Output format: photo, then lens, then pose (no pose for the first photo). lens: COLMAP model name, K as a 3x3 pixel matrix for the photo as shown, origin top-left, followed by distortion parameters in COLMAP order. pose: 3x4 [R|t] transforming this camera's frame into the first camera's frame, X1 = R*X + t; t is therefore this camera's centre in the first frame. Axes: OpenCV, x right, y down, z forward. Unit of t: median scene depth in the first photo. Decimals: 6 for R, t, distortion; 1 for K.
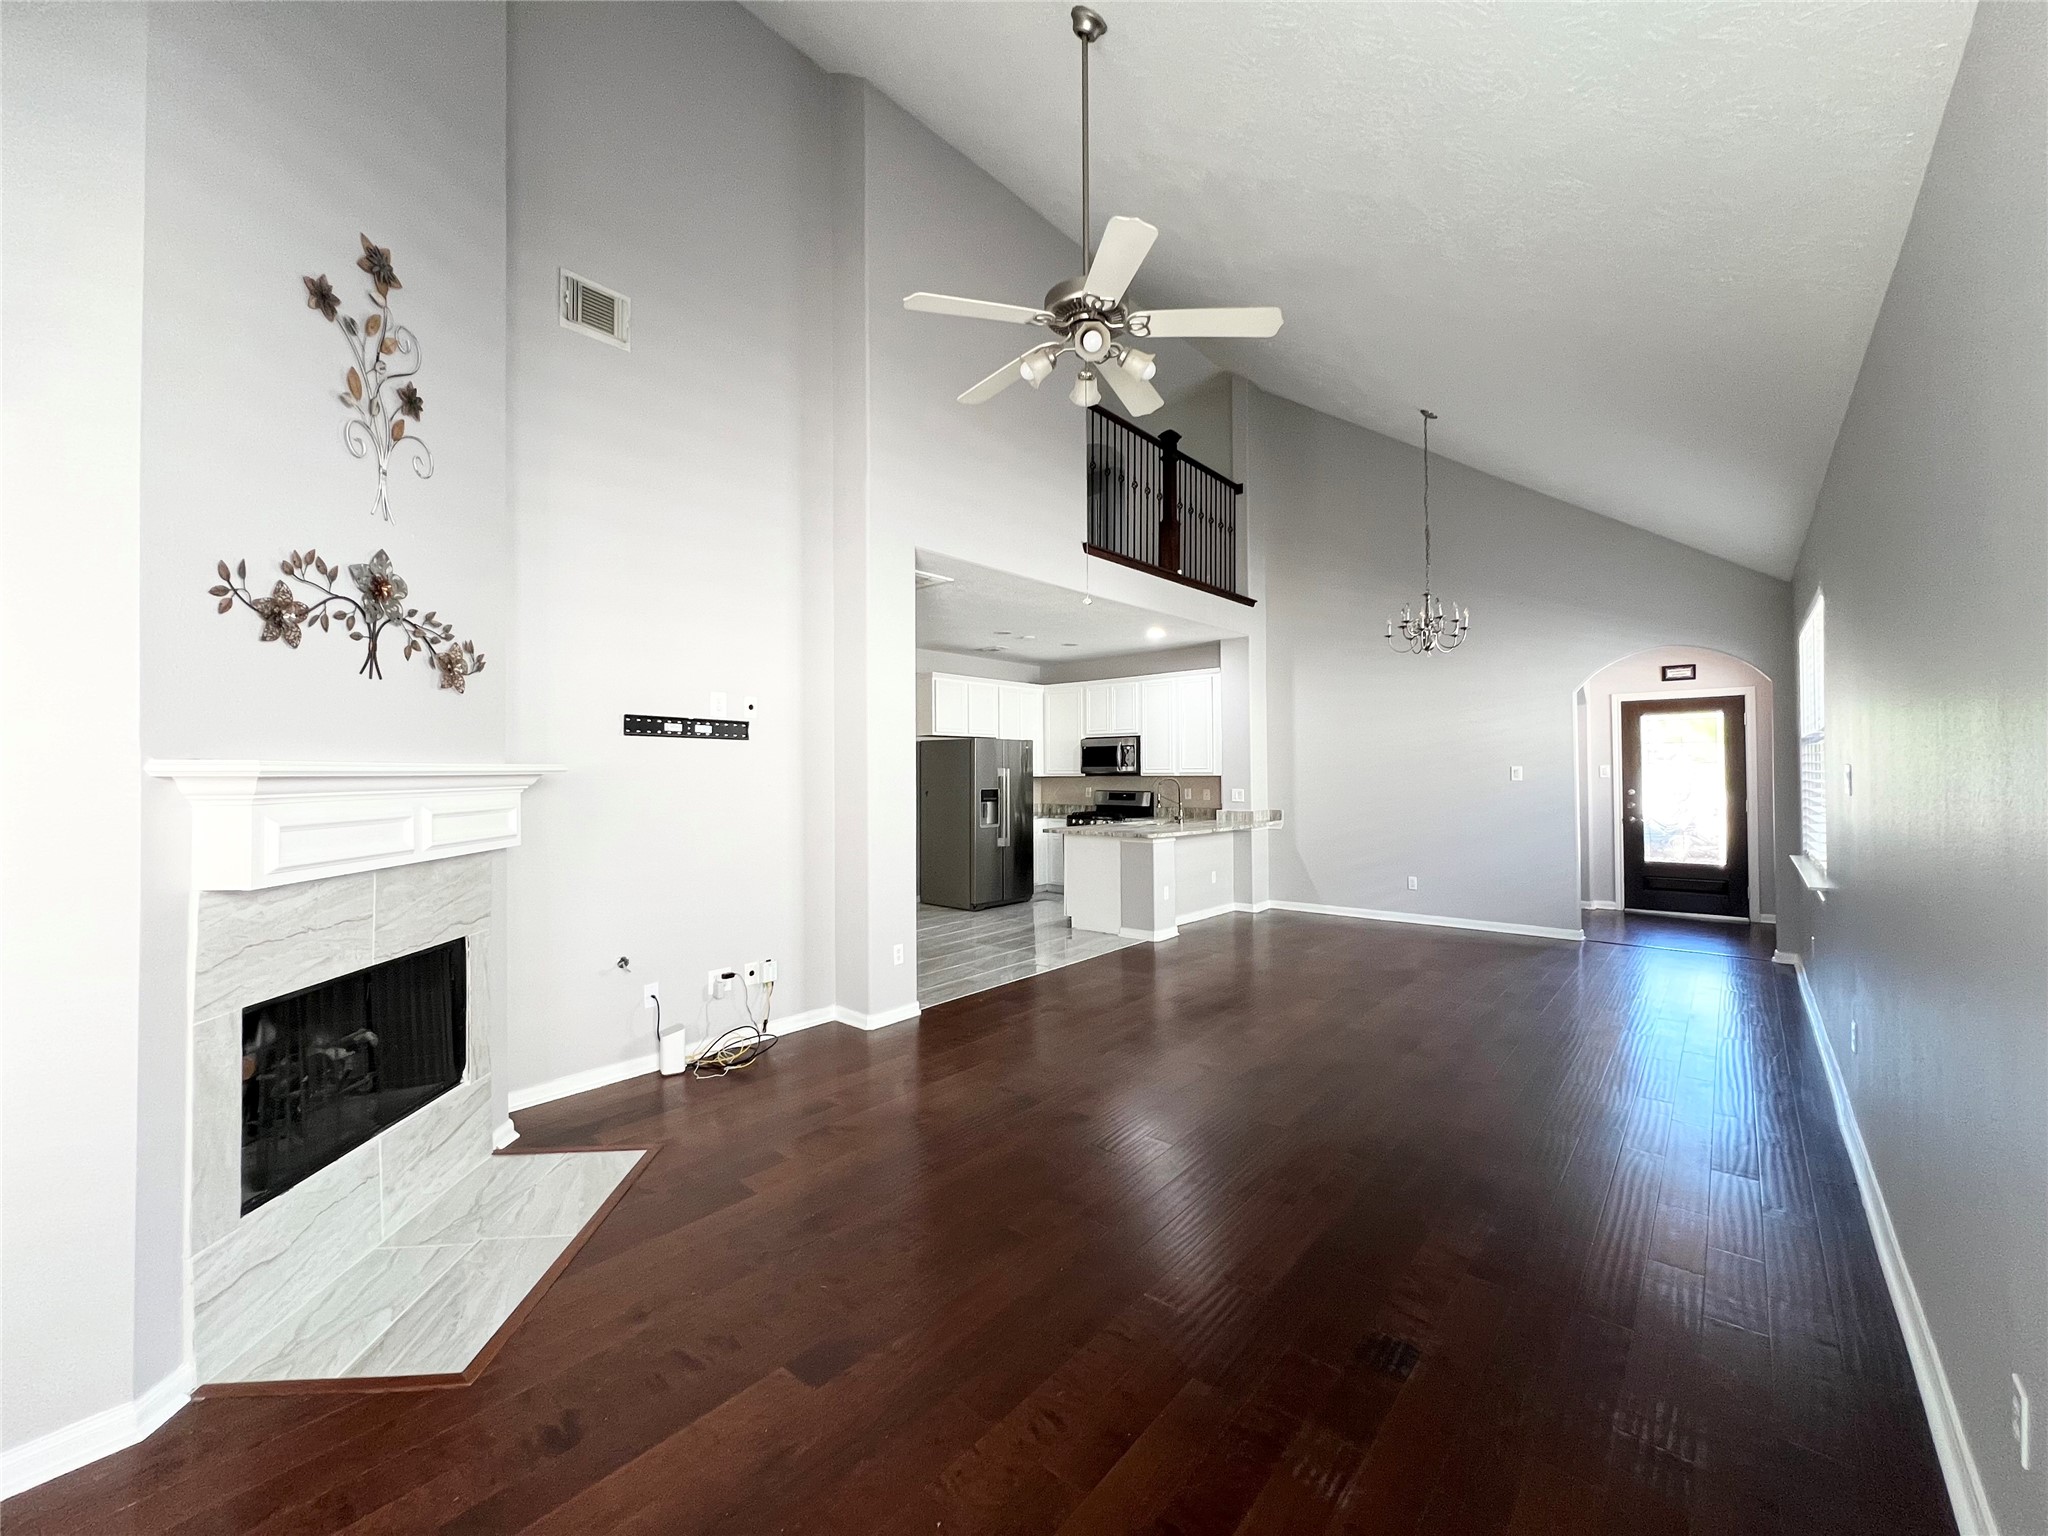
lens RADIAL K [[817.5, 0, 1021.5], [0, 817.5, 765.1], [0, 0, 1]] dist [-0.003210, 0.000663]
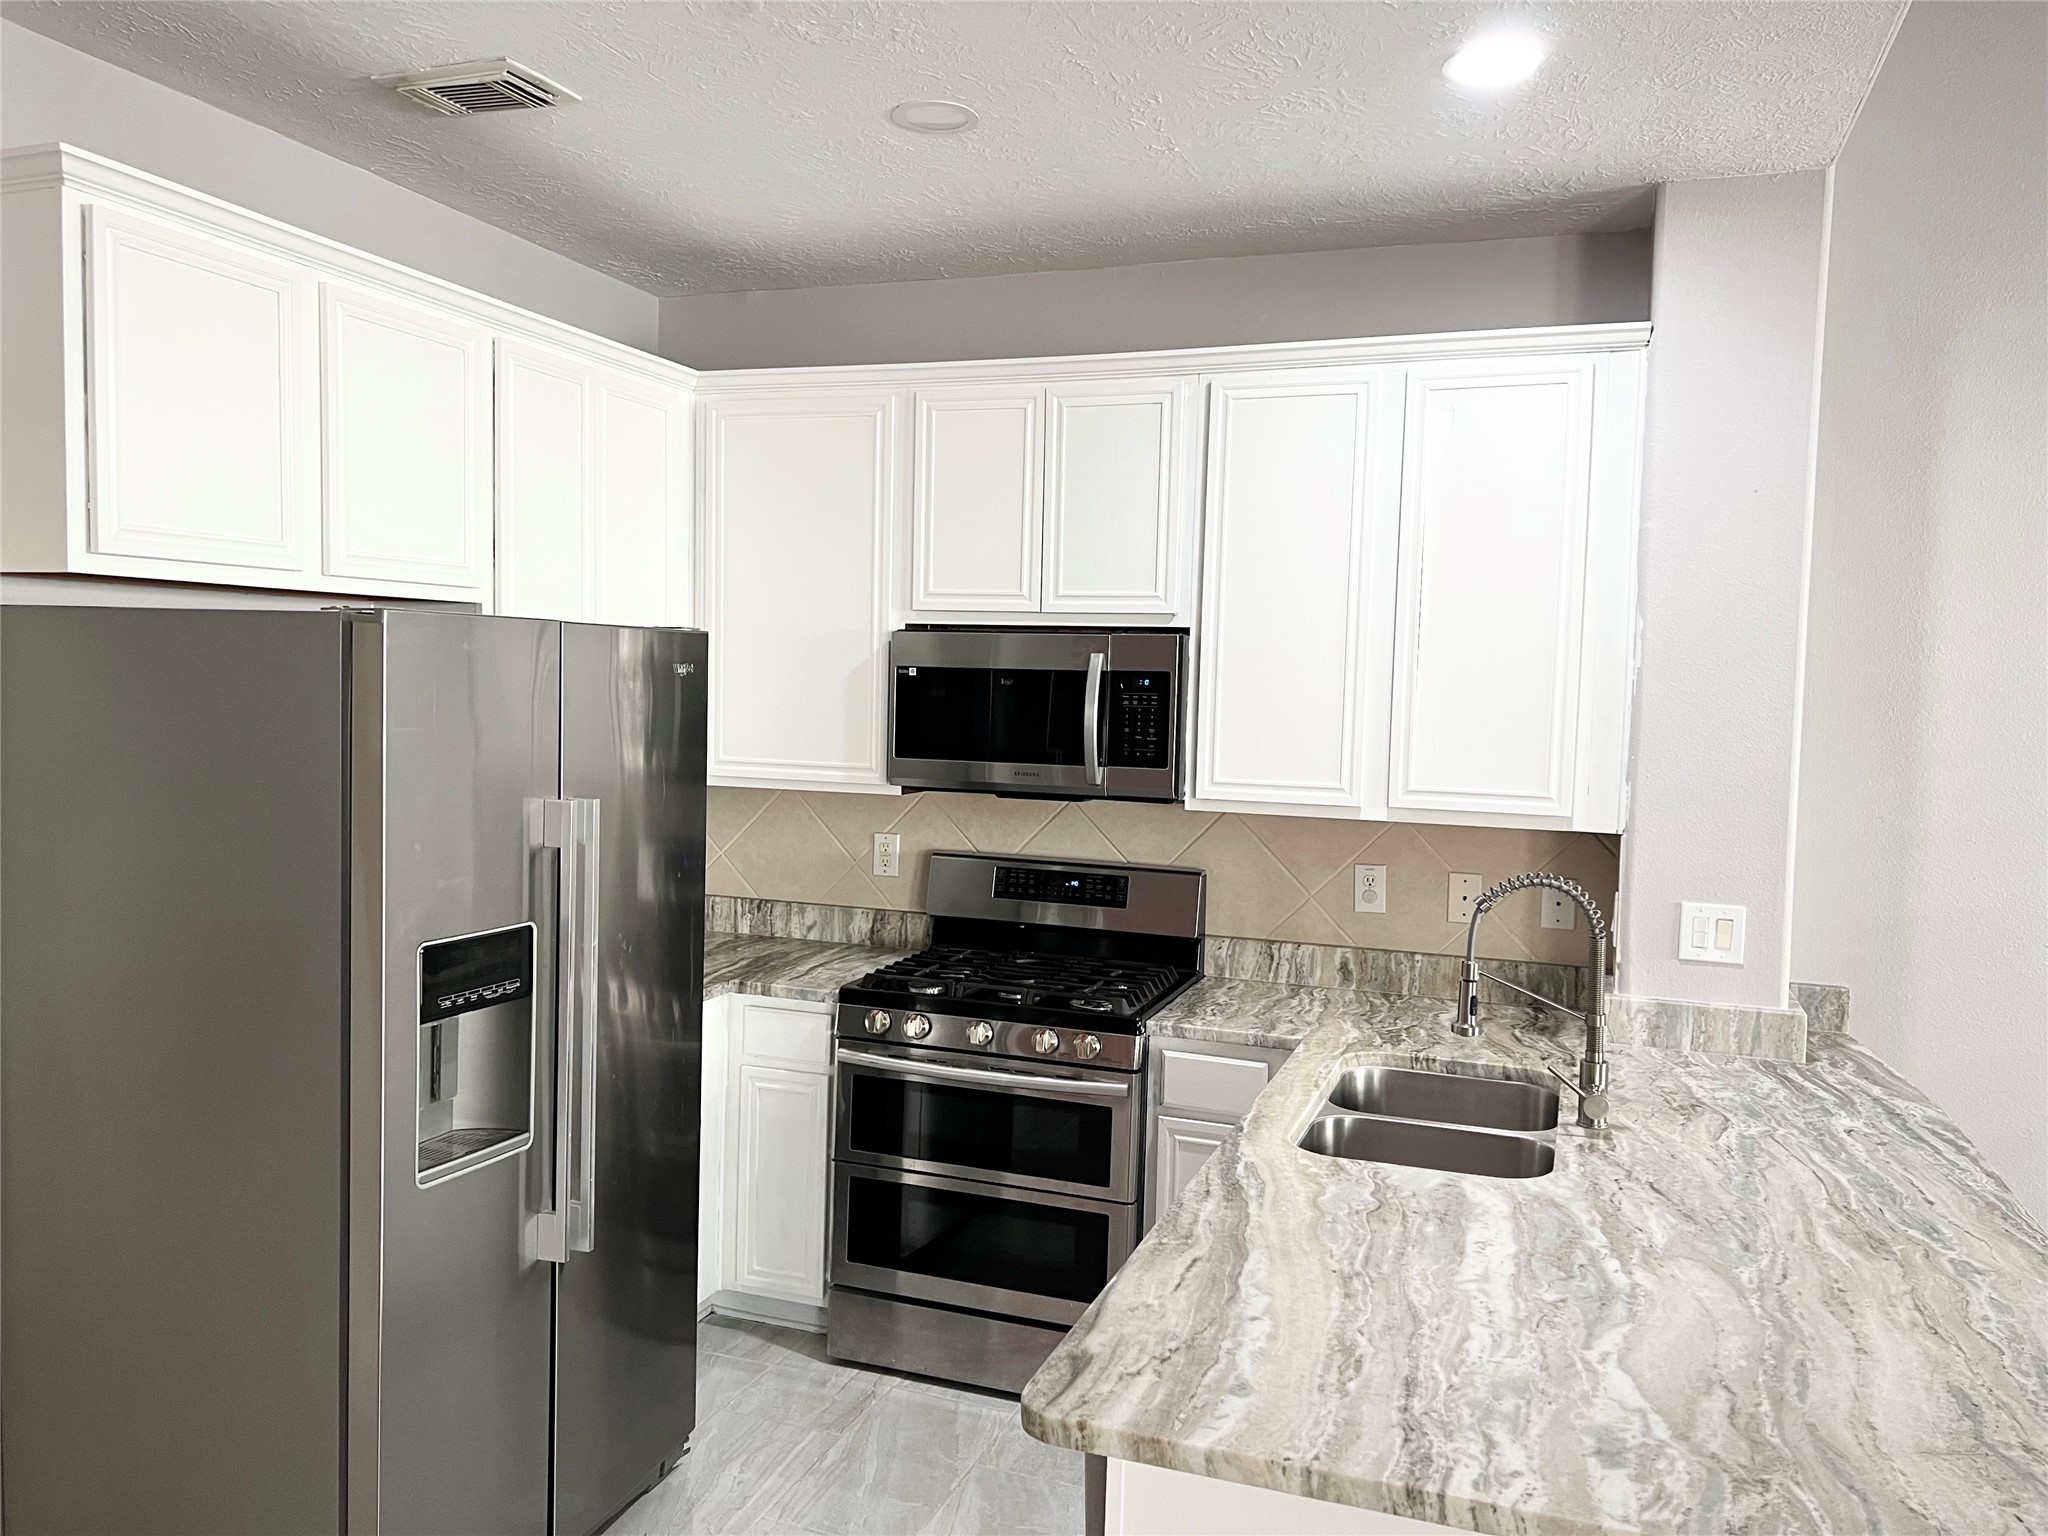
lens RADIAL K [[1532.4, 0, 1026.7], [0, 1532.4, 779.6], [0, 0, 1]] dist [0.073980, -0.095302]
pose [[0.932210, 0.006229, 0.361865, -0.045455], [-0.035272, 0.996656, 0.073709, -0.024719], [-0.360196, -0.081476, 0.929312, 0.642792]]
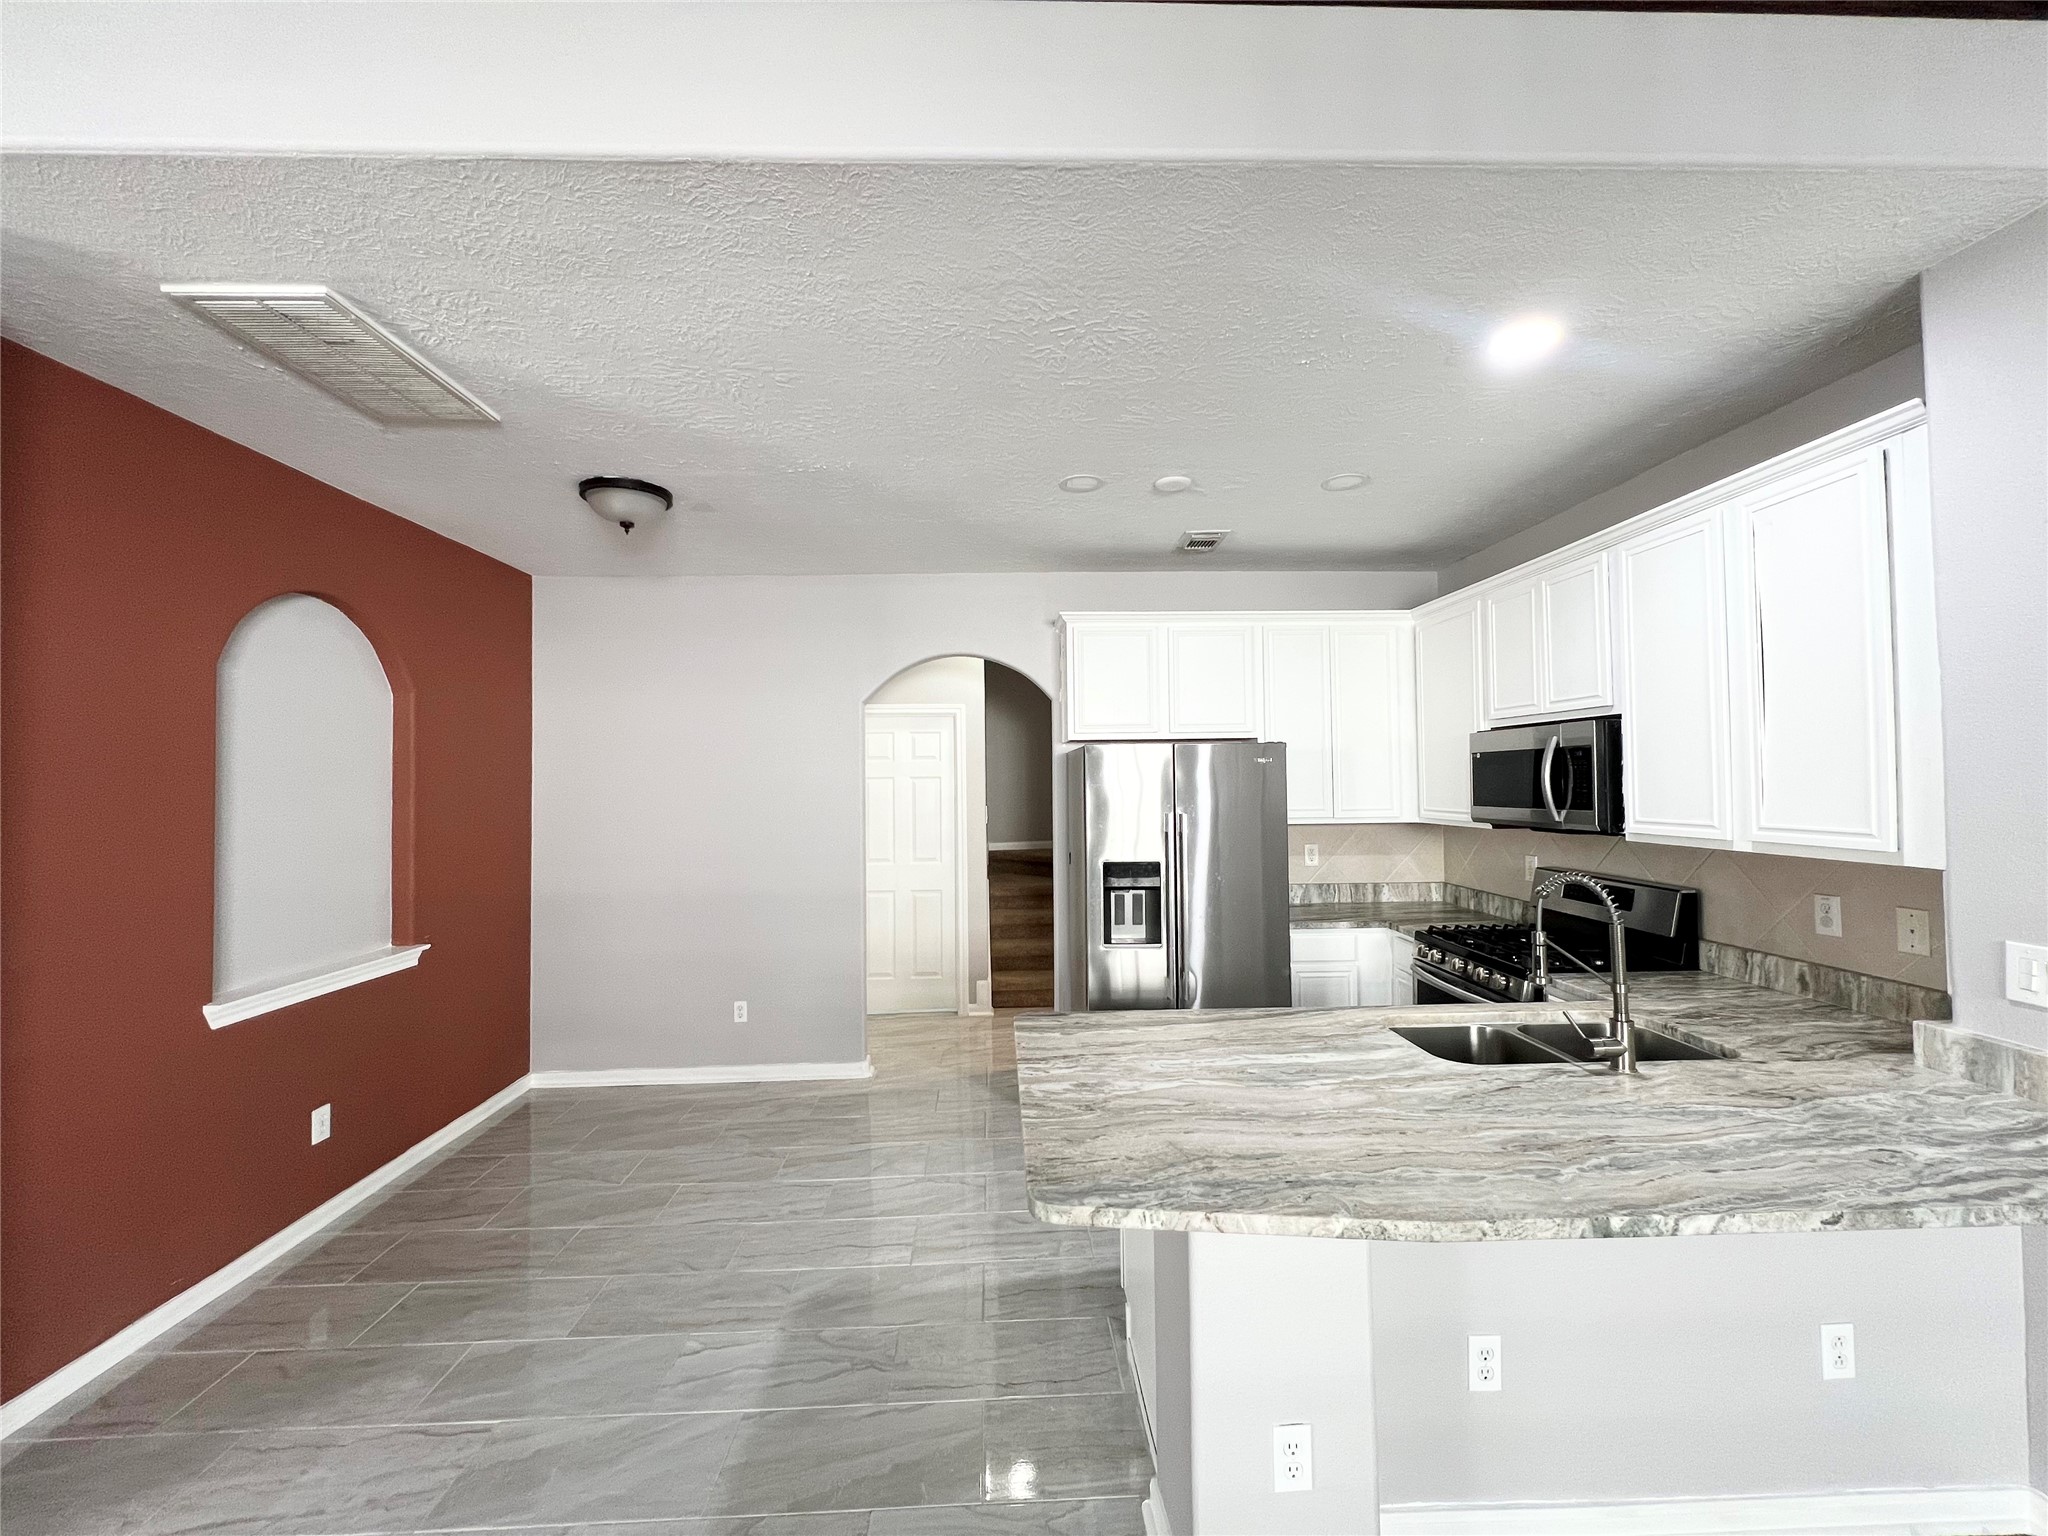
lens RADIAL K [[817.5, 0, 1021.5], [0, 817.5, 765.1], [0, 0, 1]] dist [-0.003210, 0.000663]
pose [[0.682113, -0.015591, -0.731081, 0.222958], [0.012668, 0.999875, -0.009503, -0.016576], [0.731137, -0.002780, 0.682225, 0.624604]]
